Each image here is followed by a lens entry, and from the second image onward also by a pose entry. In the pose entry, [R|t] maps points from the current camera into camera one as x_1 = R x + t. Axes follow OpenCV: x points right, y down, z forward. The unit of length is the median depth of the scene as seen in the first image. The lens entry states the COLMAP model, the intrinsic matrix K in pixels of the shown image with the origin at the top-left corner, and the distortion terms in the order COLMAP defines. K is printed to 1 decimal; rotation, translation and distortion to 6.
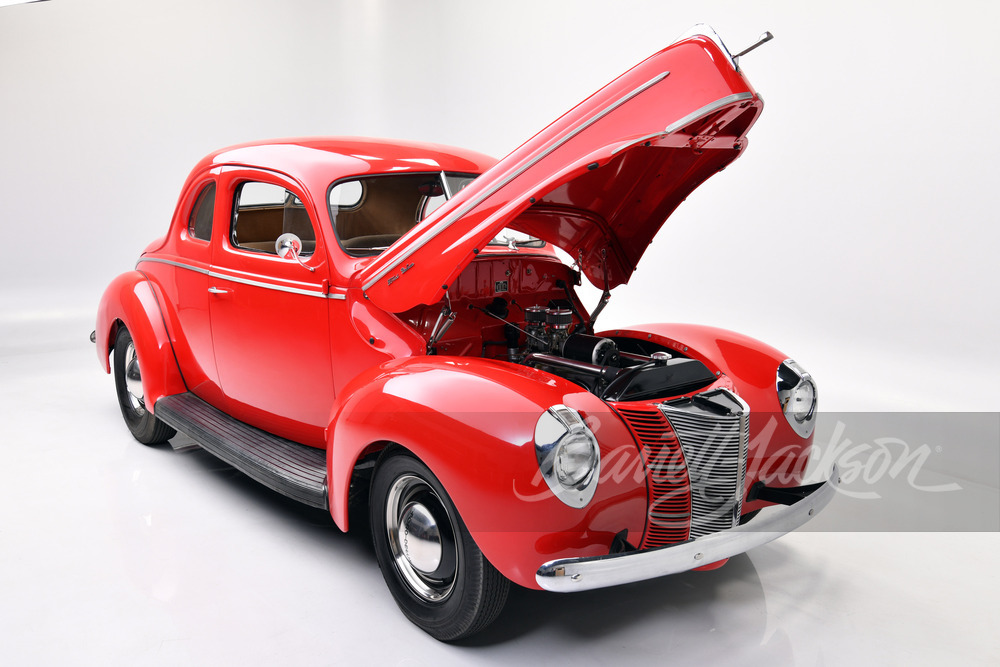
lens RADIAL K [[805.7, 0, 500.5], [0, 805.7, 335.1], [0, 0, 1]] dist [-0.010462, -0.002733]
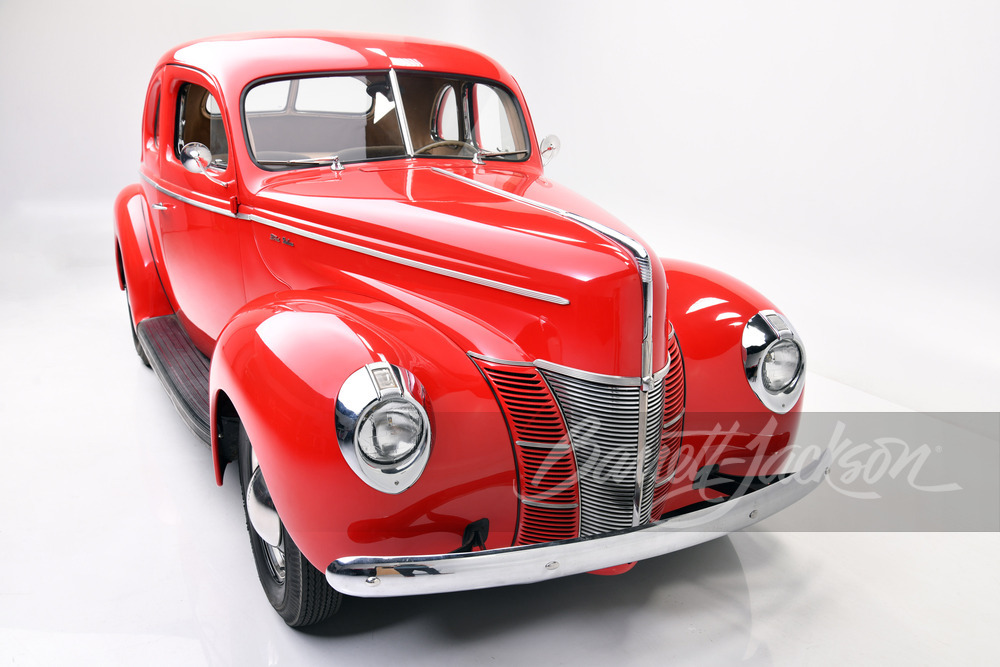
lens RADIAL K [[838.3, 0, 499.4], [0, 838.3, 331.6], [0, 0, 1]] dist [0.002937, -0.003411]
pose [[0.982165, 0.045805, -0.182356, 0.235505], [-0.029687, 0.995485, 0.090159, -0.013669], [0.185662, -0.083137, 0.979090, 0.155716]]
